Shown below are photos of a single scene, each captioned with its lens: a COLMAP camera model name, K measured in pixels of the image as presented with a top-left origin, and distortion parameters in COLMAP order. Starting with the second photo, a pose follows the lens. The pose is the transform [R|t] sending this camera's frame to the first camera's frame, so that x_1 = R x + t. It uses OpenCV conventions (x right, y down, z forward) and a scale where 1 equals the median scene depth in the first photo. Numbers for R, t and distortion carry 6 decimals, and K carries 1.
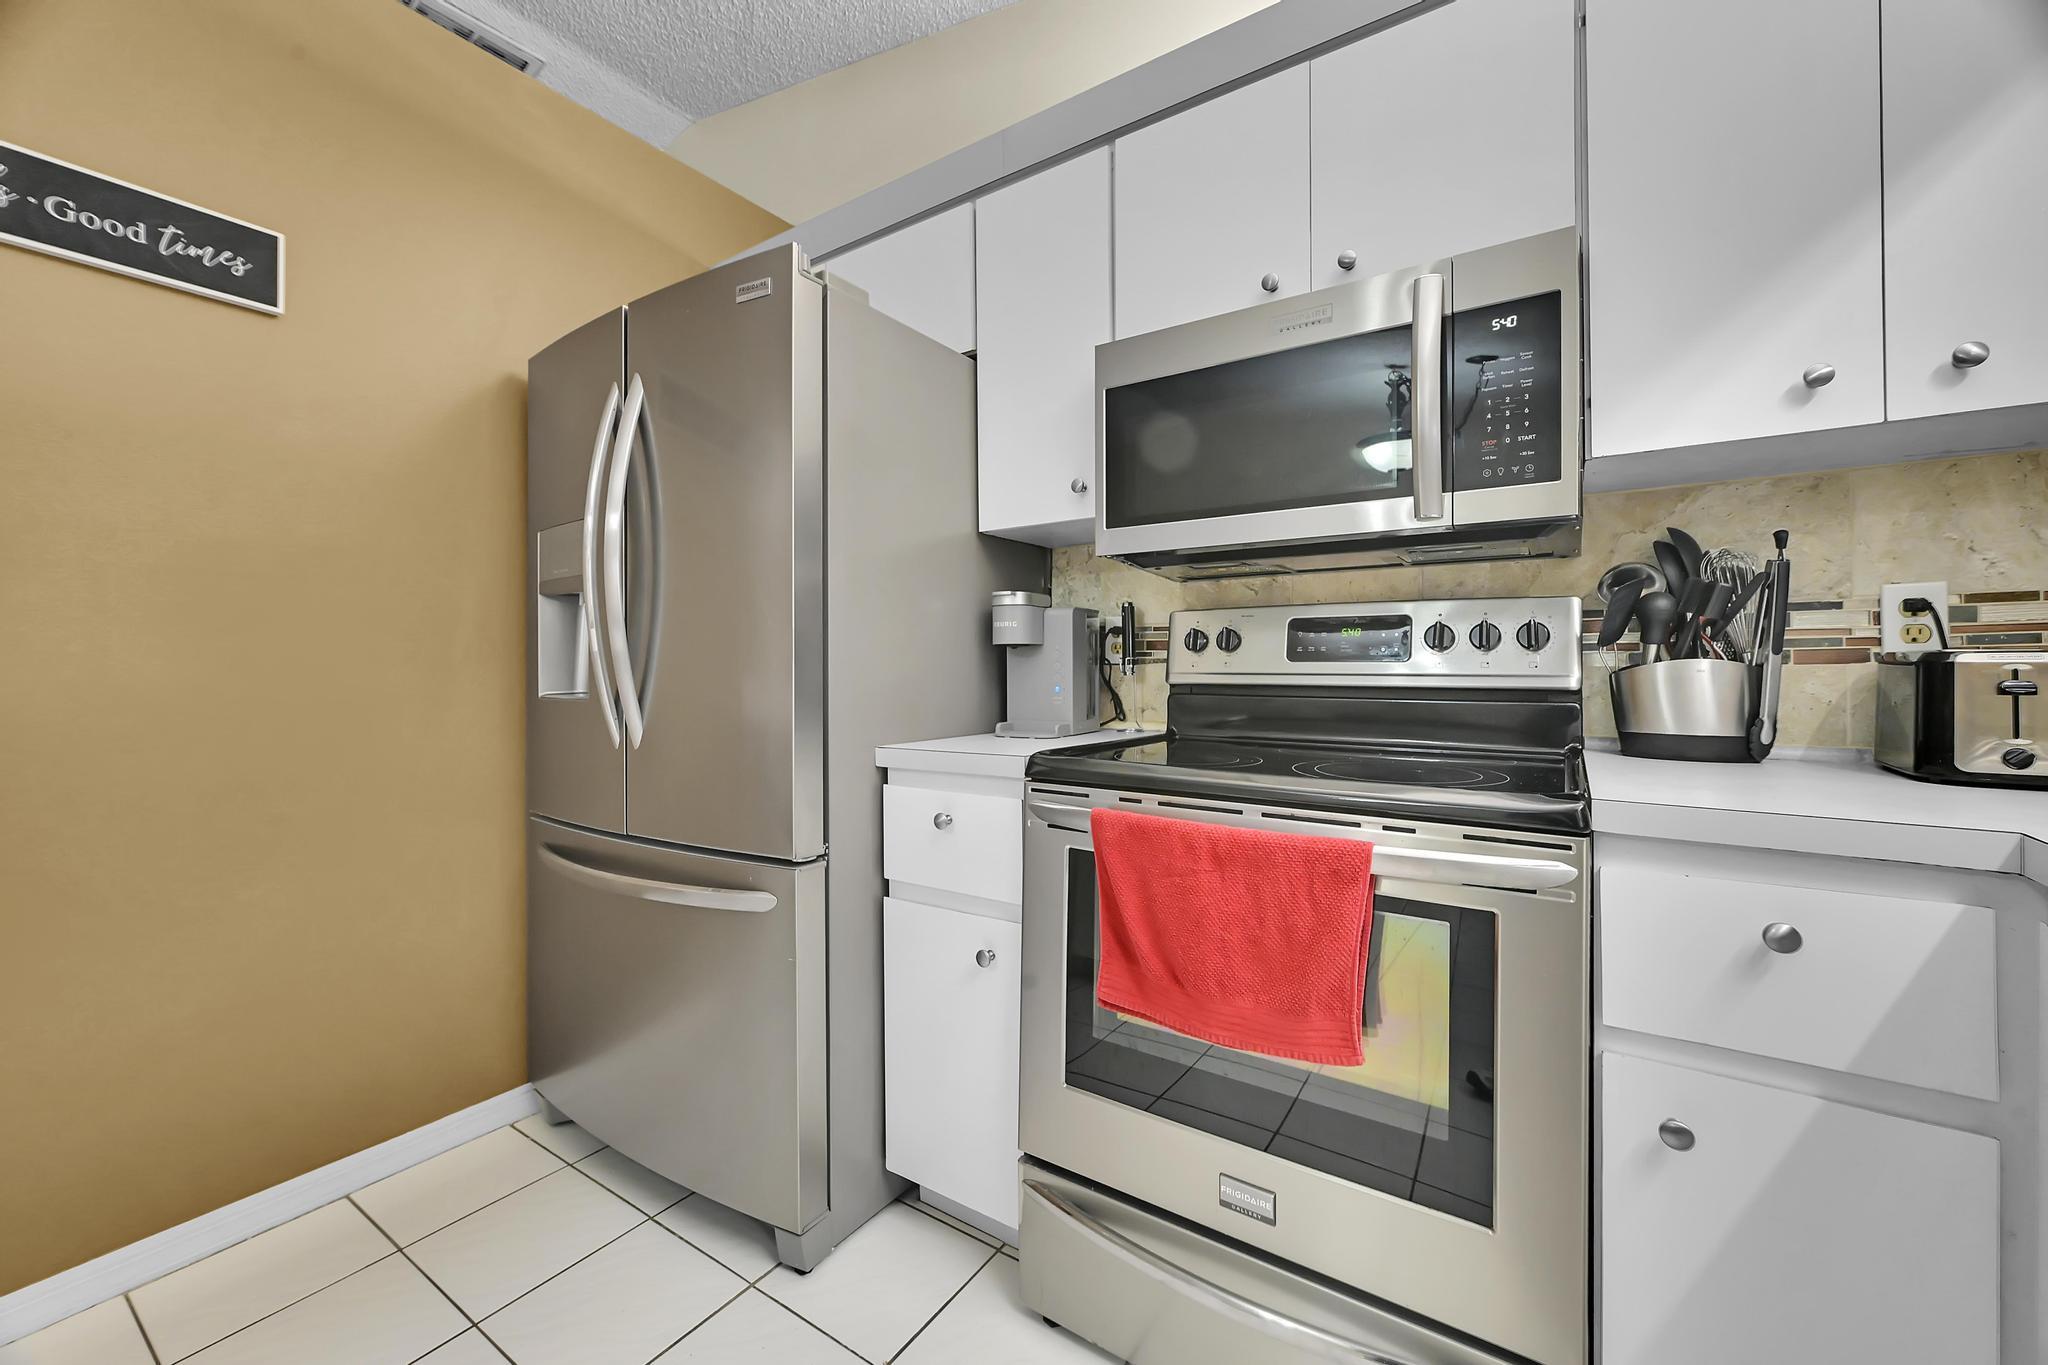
lens RADIAL K [[809.4, 0, 1031.3], [0, 809.4, 658.5], [0, 0, 1]] dist [-0.000325, -0.000127]
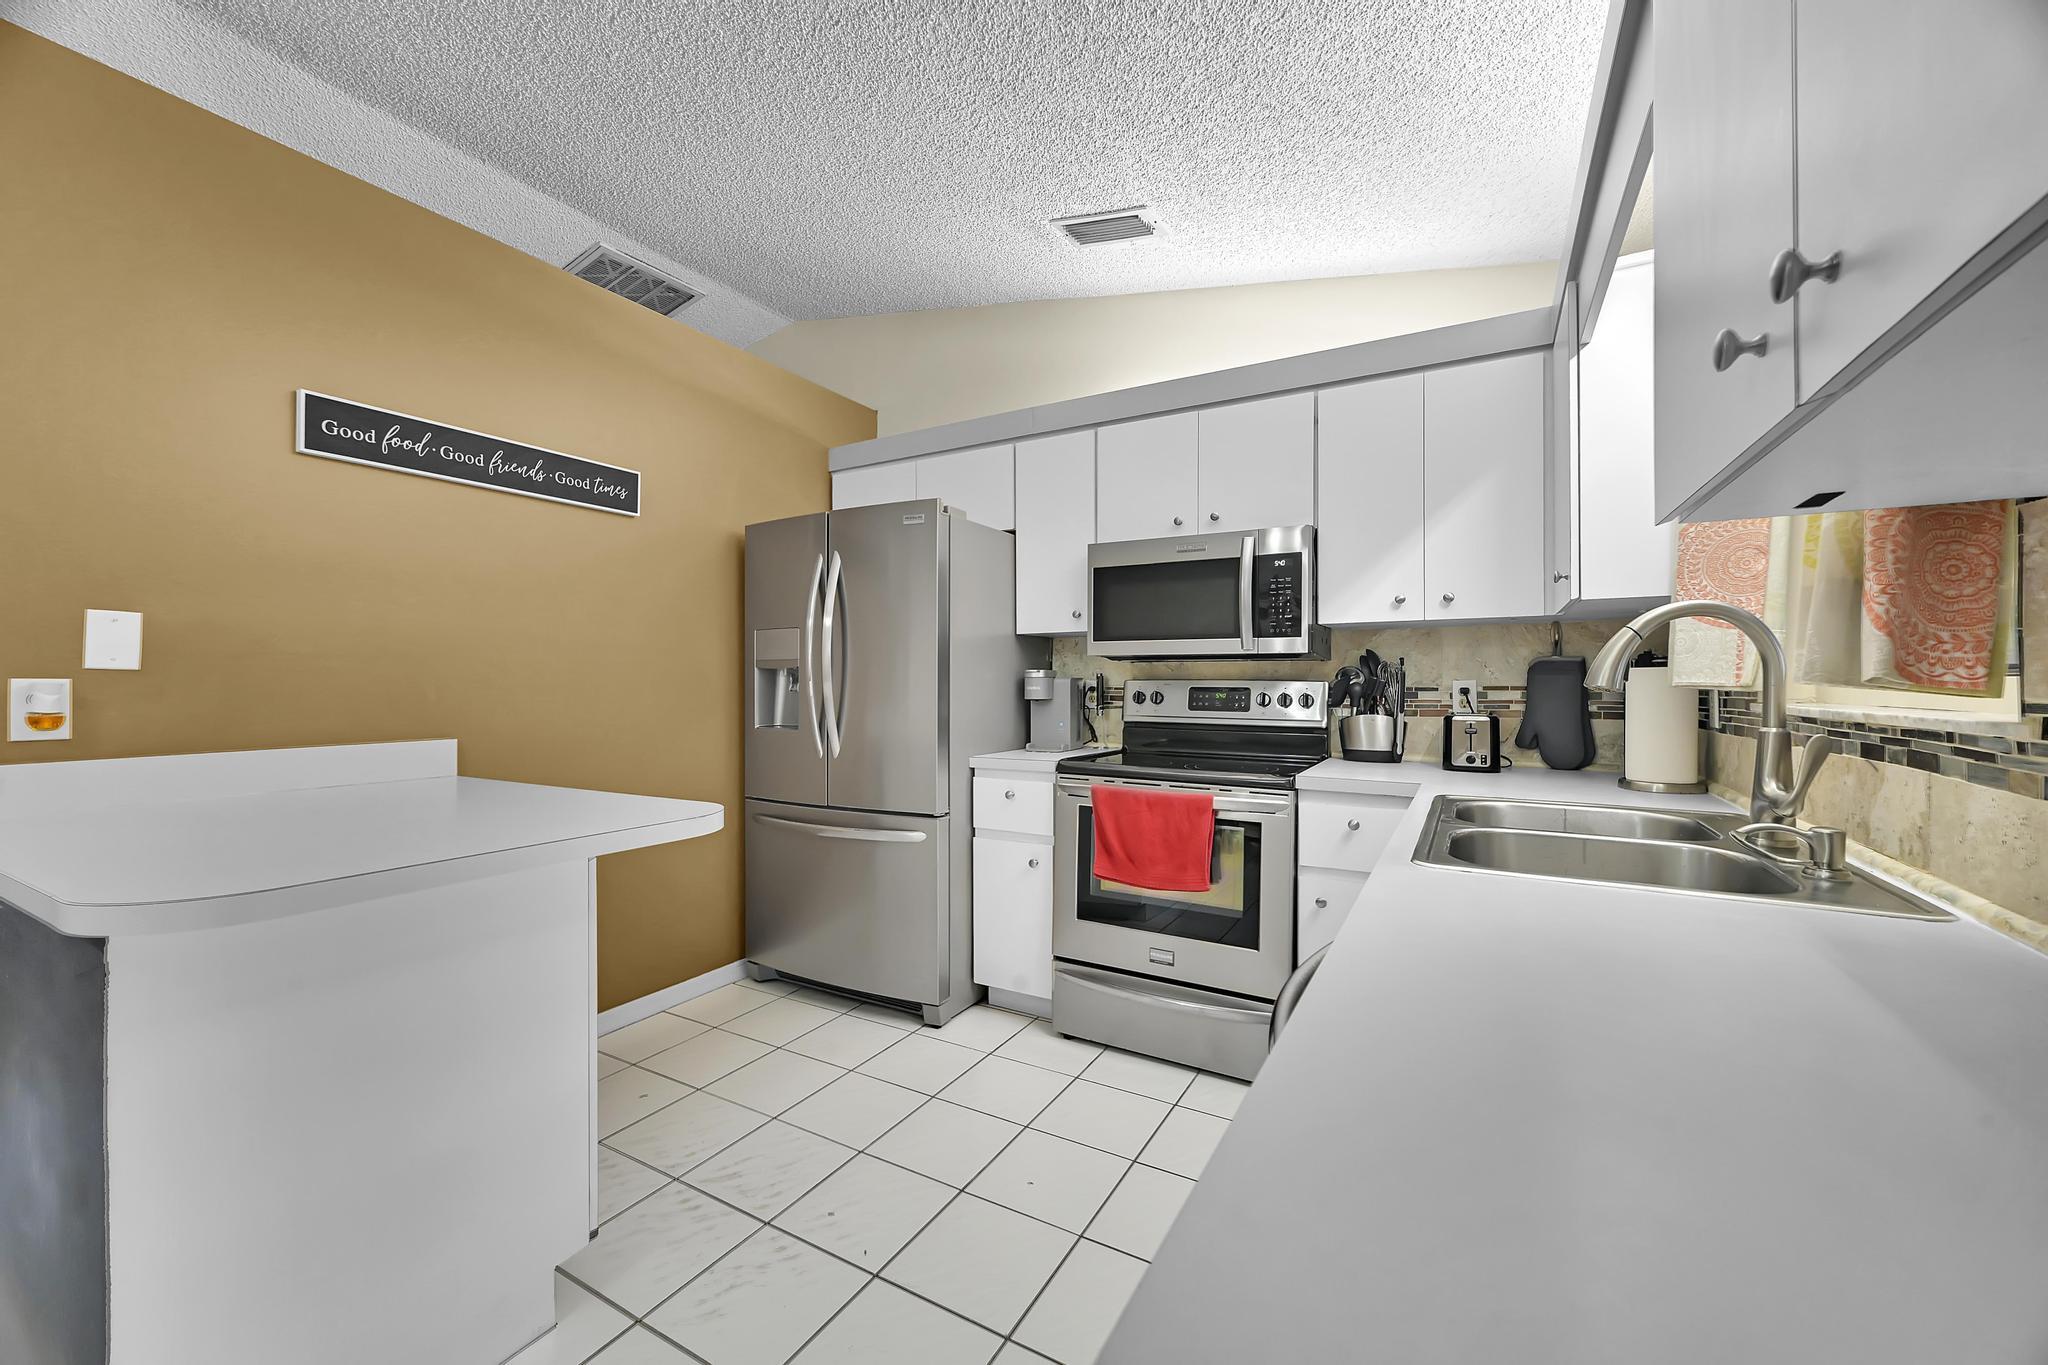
lens RADIAL K [[809.4, 0, 1029.3], [0, 809.4, 675.3], [0, 0, 1]] dist [-0.000325, -0.000127]
pose [[0.997257, 0.006489, 0.073738, -0.212918], [-0.006497, 0.999979, -0.000133, -0.087327], [-0.073737, -0.000346, 0.997278, -0.956090]]
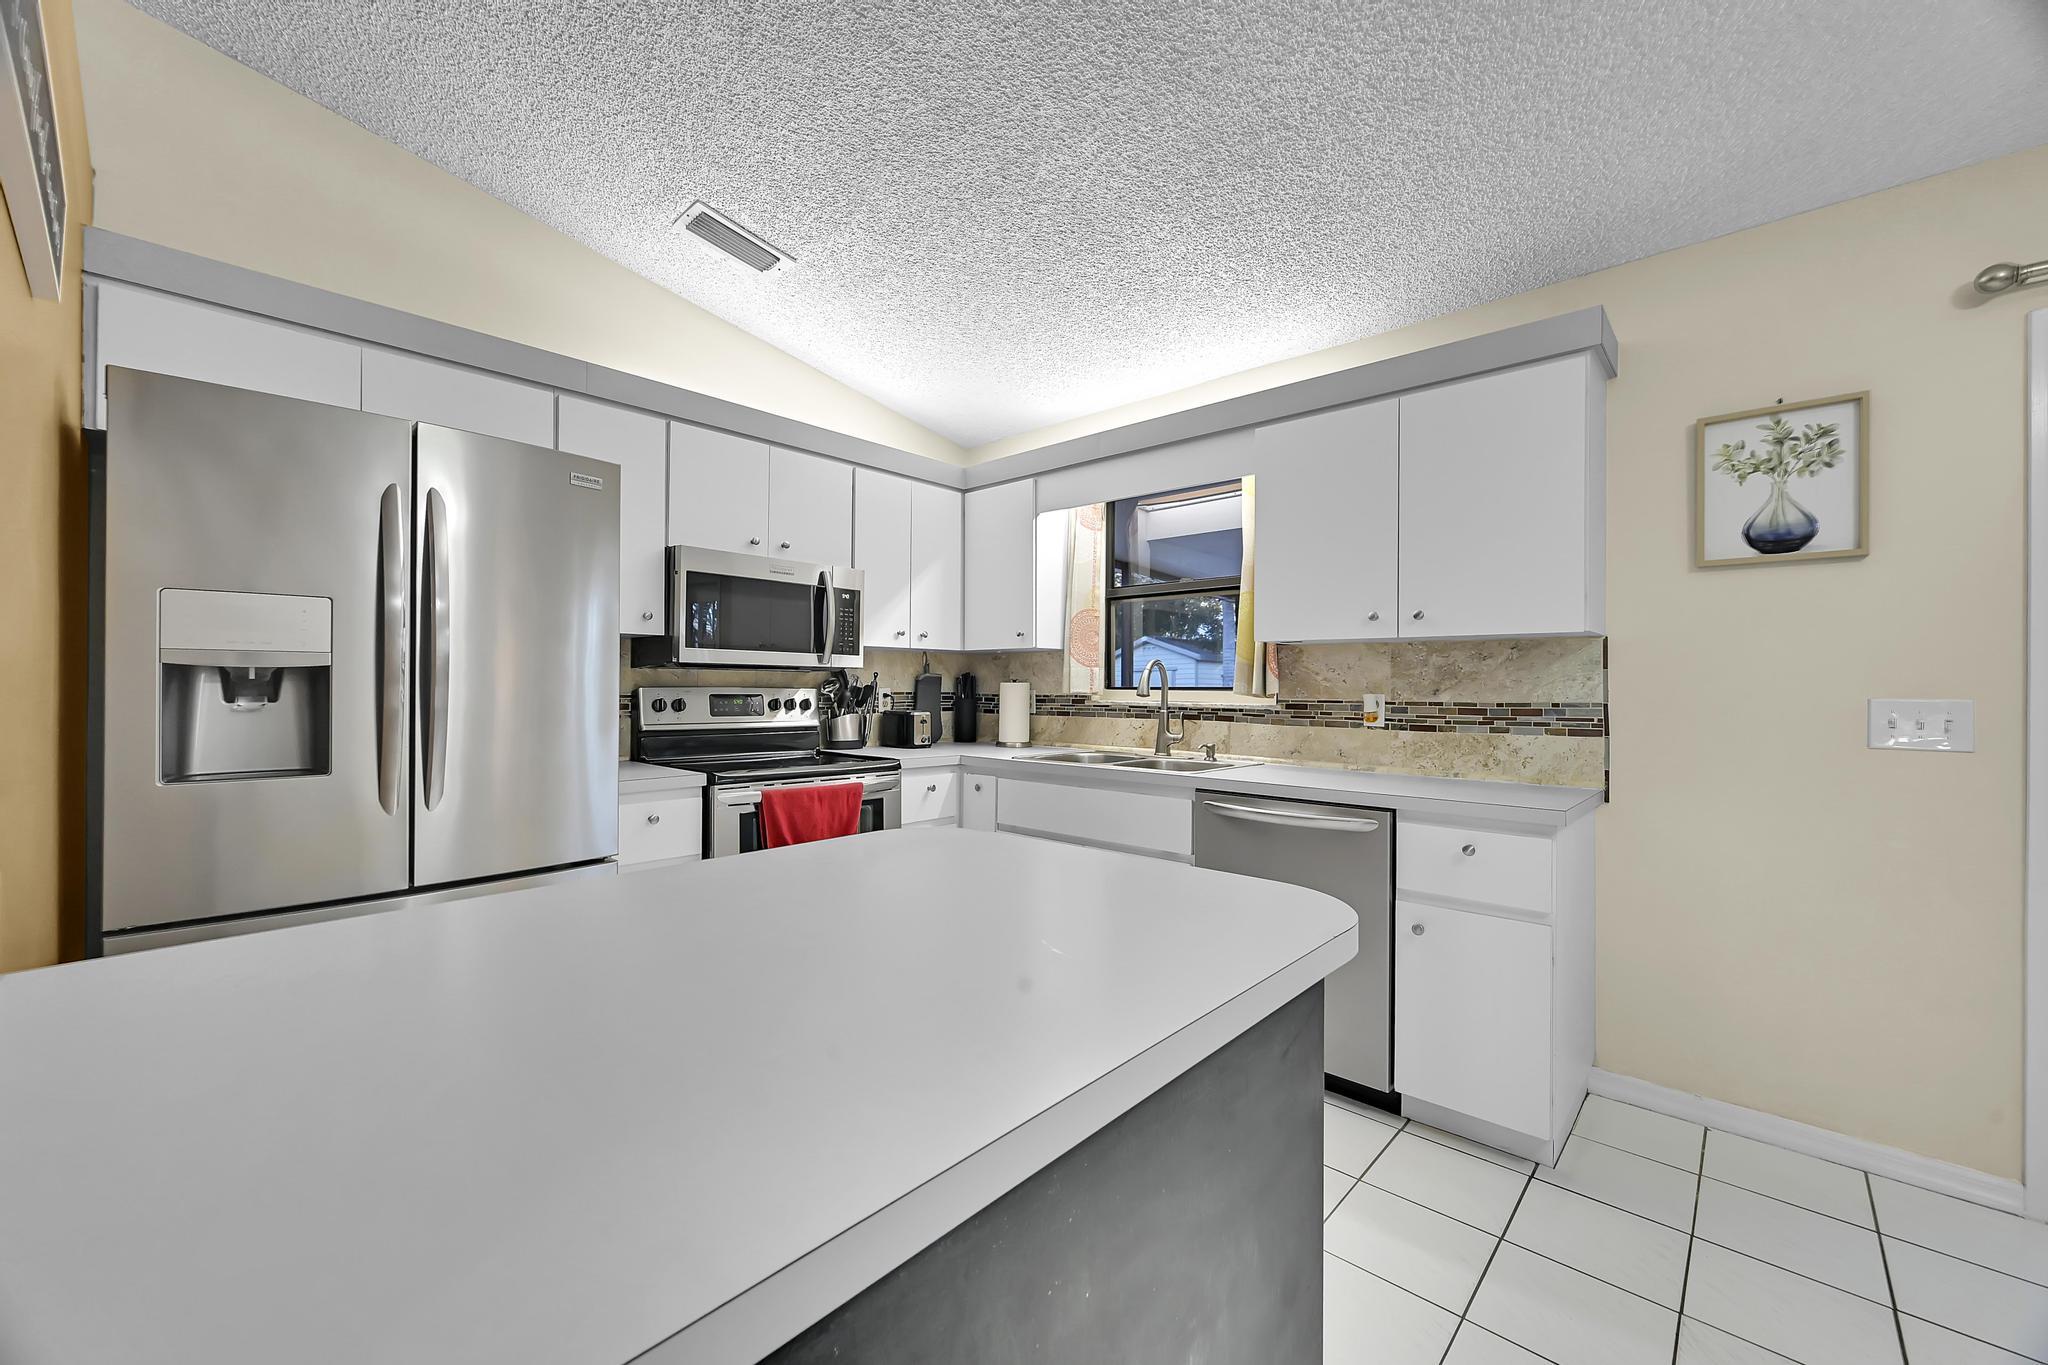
lens RADIAL K [[809.4, 0, 1006.7], [0, 809.4, 687.0], [0, 0, 1]] dist [-0.000325, -0.000127]
pose [[0.166440, 0.002565, 0.986048, -1.732684], [-0.017195, 0.999852, 0.000302, -0.094136], [-0.985902, -0.017005, 0.166460, -0.011972]]
